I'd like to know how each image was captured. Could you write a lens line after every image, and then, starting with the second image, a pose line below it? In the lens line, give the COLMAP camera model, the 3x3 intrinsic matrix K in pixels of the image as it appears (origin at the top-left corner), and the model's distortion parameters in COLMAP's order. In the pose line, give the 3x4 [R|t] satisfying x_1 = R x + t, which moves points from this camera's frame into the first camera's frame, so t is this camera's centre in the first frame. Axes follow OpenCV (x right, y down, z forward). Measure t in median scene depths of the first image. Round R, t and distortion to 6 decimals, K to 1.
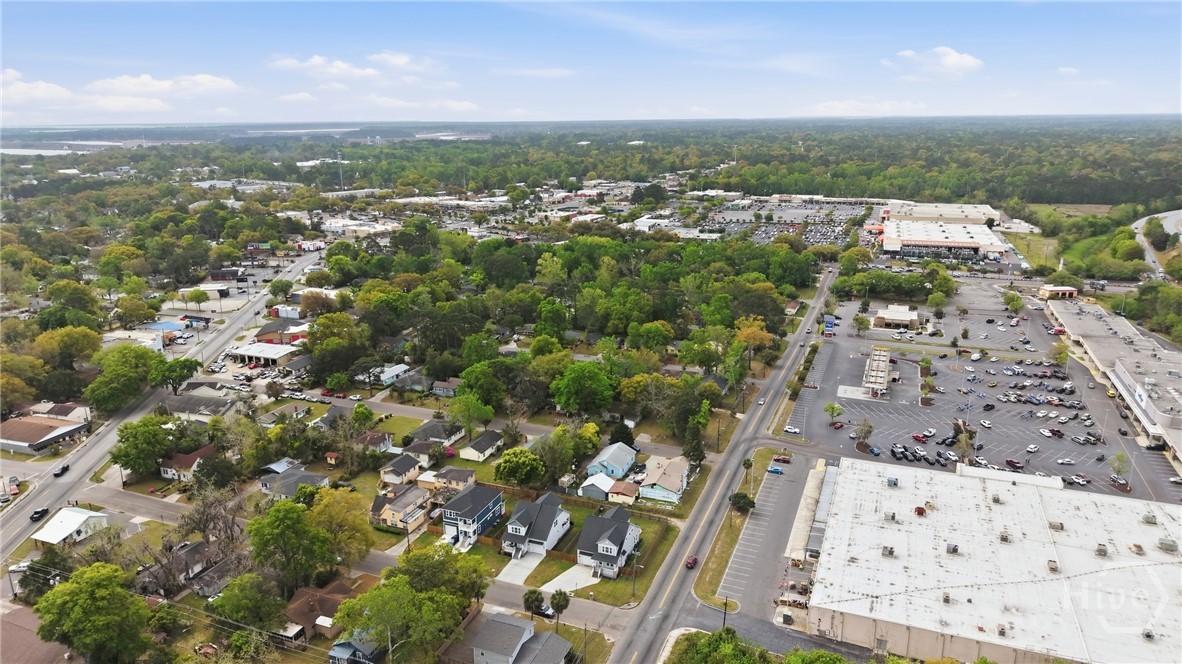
lens RADIAL K [[784.2, 0, 589.4], [0, 784.2, 372.8], [0, 0, 1]] dist [0.069038, -0.083885]
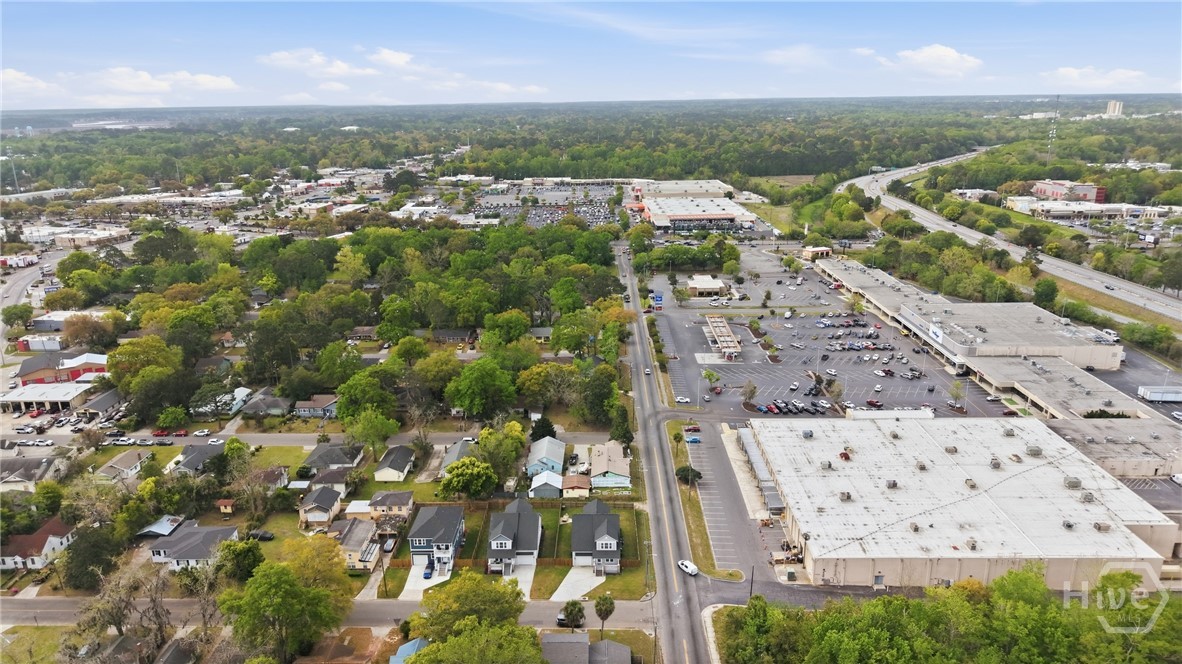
lens RADIAL K [[784.2, 0, 589.4], [0, 784.2, 372.8], [0, 0, 1]] dist [0.069038, -0.083885]
pose [[0.934288, -0.122976, 0.334639, -0.175148], [0.117032, 0.992403, 0.037951, -0.015572], [-0.336763, 0.003707, 0.941582, 0.054041]]
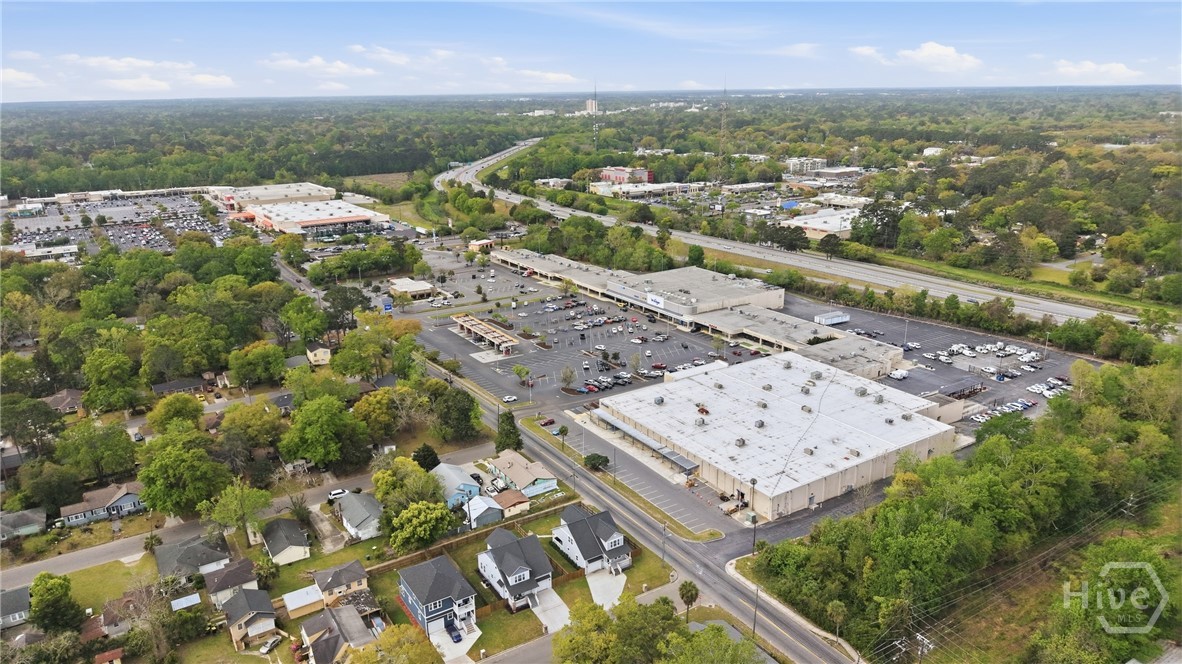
lens RADIAL K [[784.2, 0, 589.4], [0, 784.2, 372.8], [0, 0, 1]] dist [0.069038, -0.083885]
pose [[0.575744, -0.278949, 0.768574, -0.399580], [0.264645, 0.952979, 0.147630, -0.073042], [-0.773616, 0.118402, 0.622494, 0.238001]]
